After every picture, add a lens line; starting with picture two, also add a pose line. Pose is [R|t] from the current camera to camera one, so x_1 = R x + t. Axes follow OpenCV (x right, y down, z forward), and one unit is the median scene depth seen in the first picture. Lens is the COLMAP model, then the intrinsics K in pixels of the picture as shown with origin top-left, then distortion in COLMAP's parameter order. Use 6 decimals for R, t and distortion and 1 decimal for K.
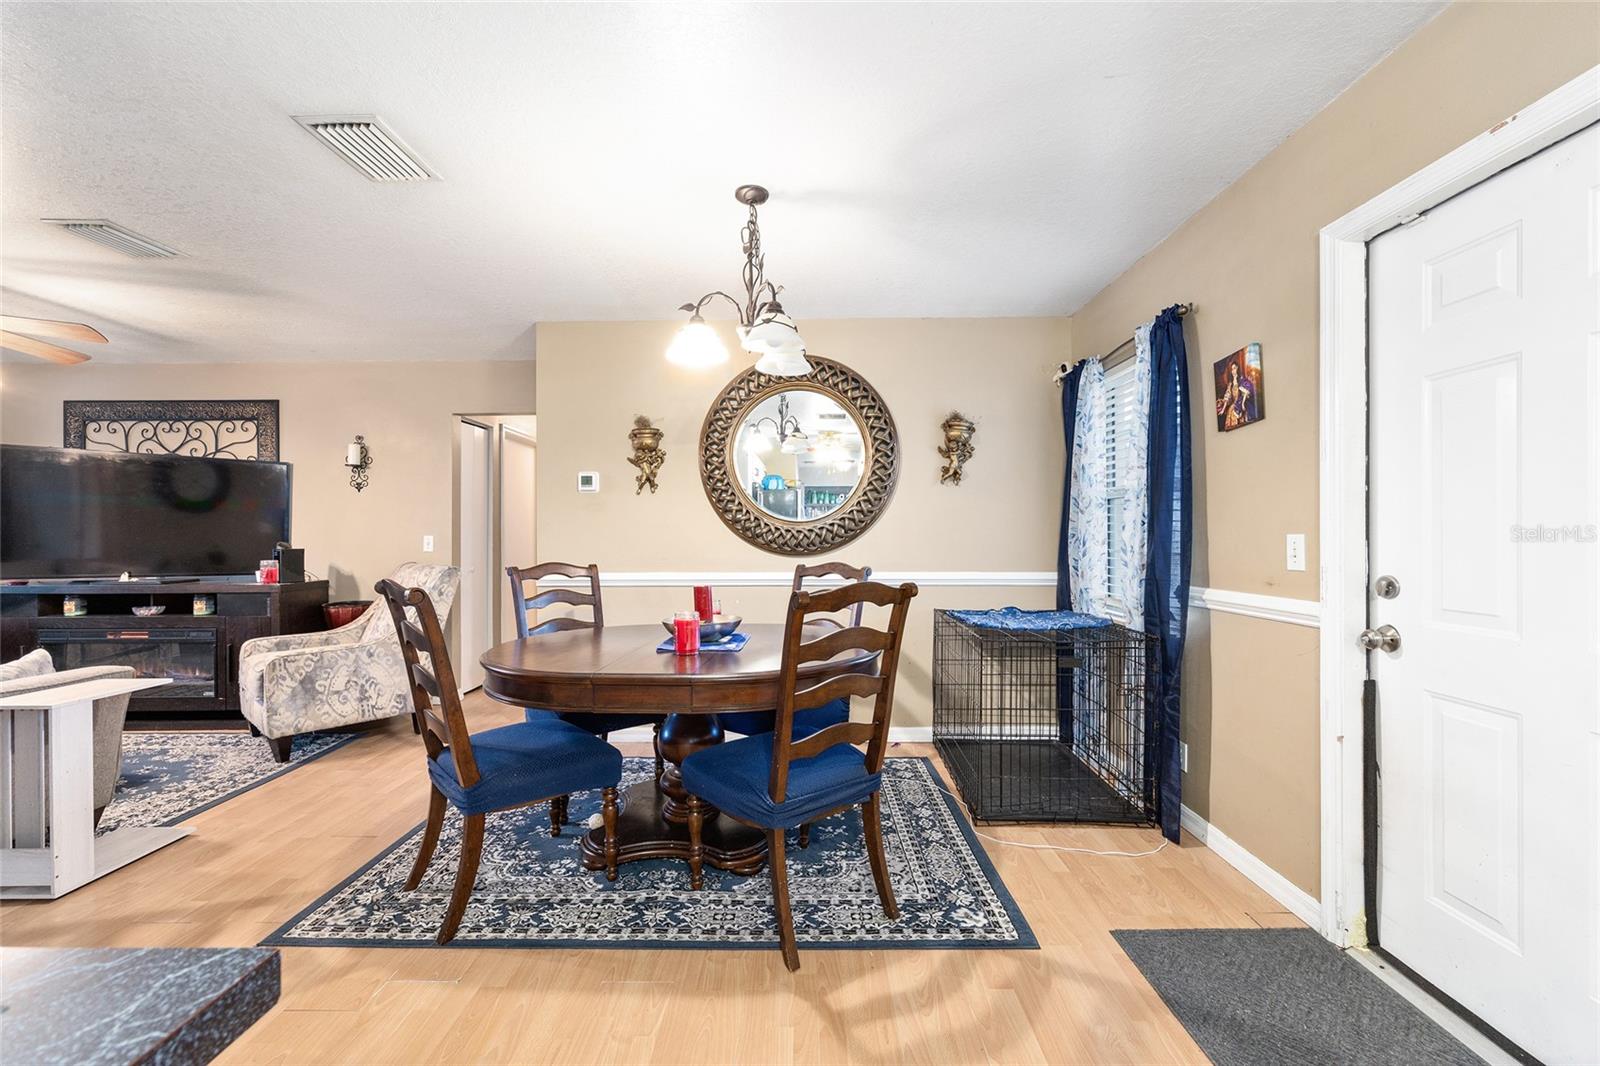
lens RADIAL K [[643.6, 0, 808.0], [0, 643.6, 535.4], [0, 0, 1]] dist [-0.003685, 0.001969]
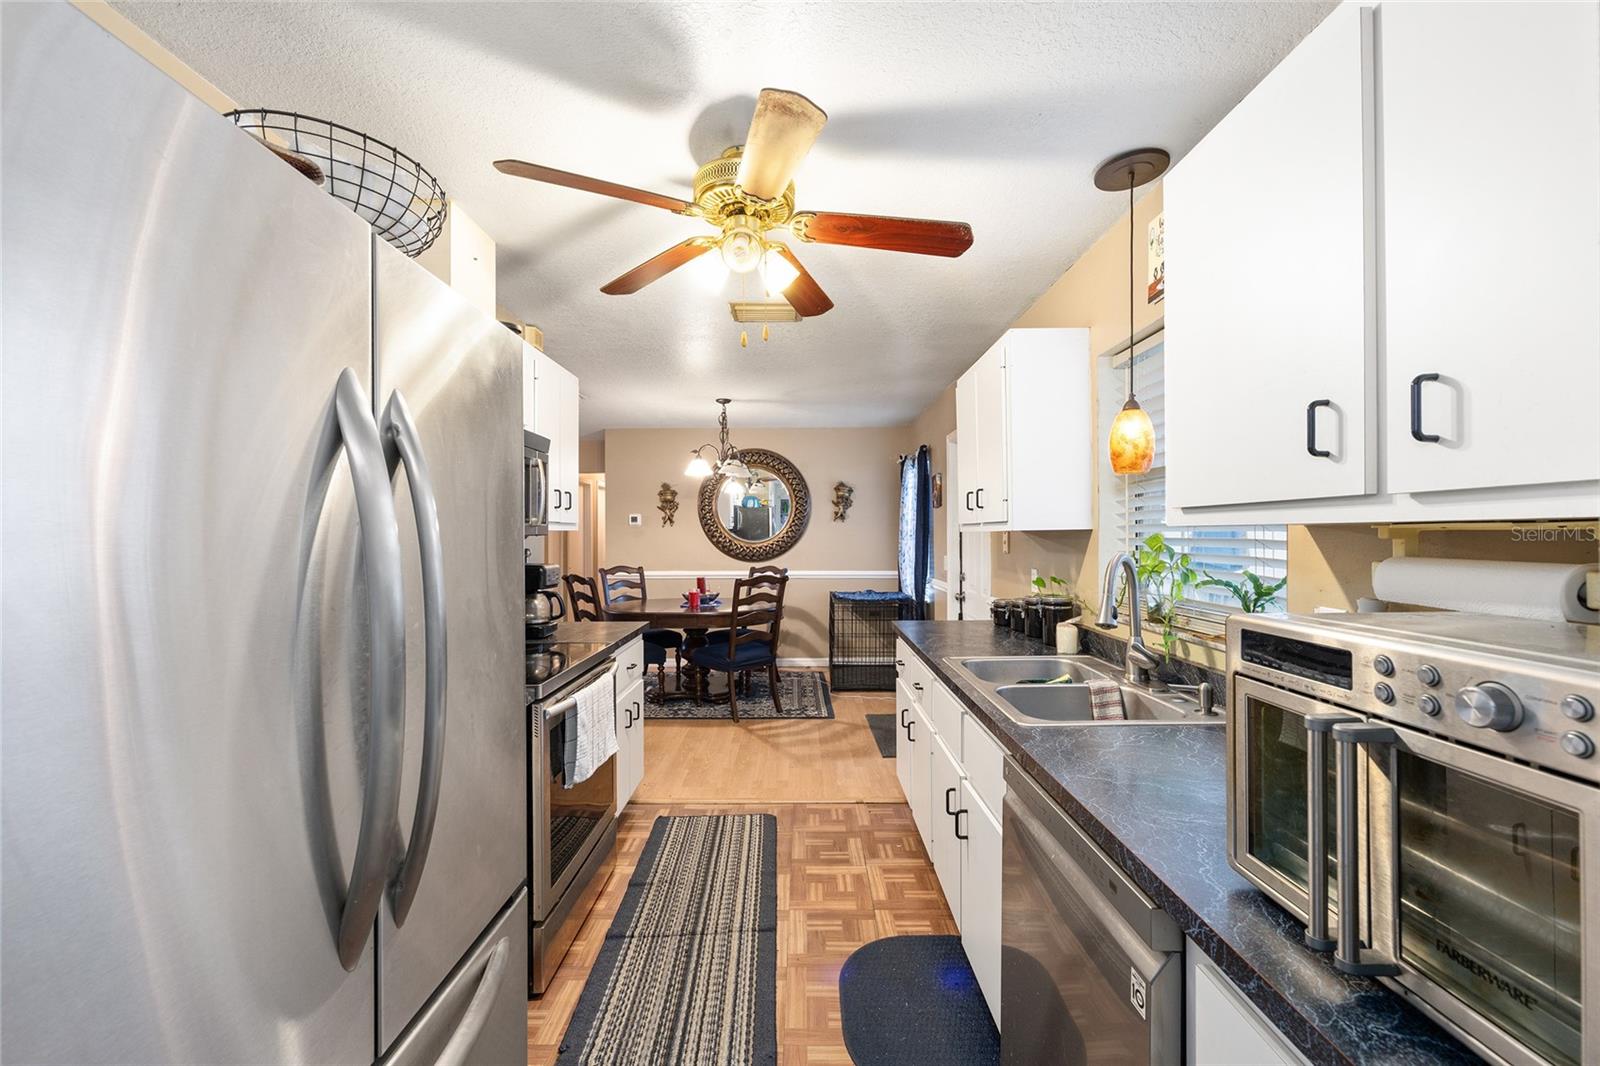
lens RADIAL K [[643.6, 0, 808.8], [0, 643.6, 532.0], [0, 0, 1]] dist [-0.003685, 0.001969]
pose [[0.999885, 0.000523, 0.015162, 0.117582], [-0.000507, 0.999999, -0.001068, -0.051530], [-0.015163, 0.001060, 0.999884, -0.829708]]
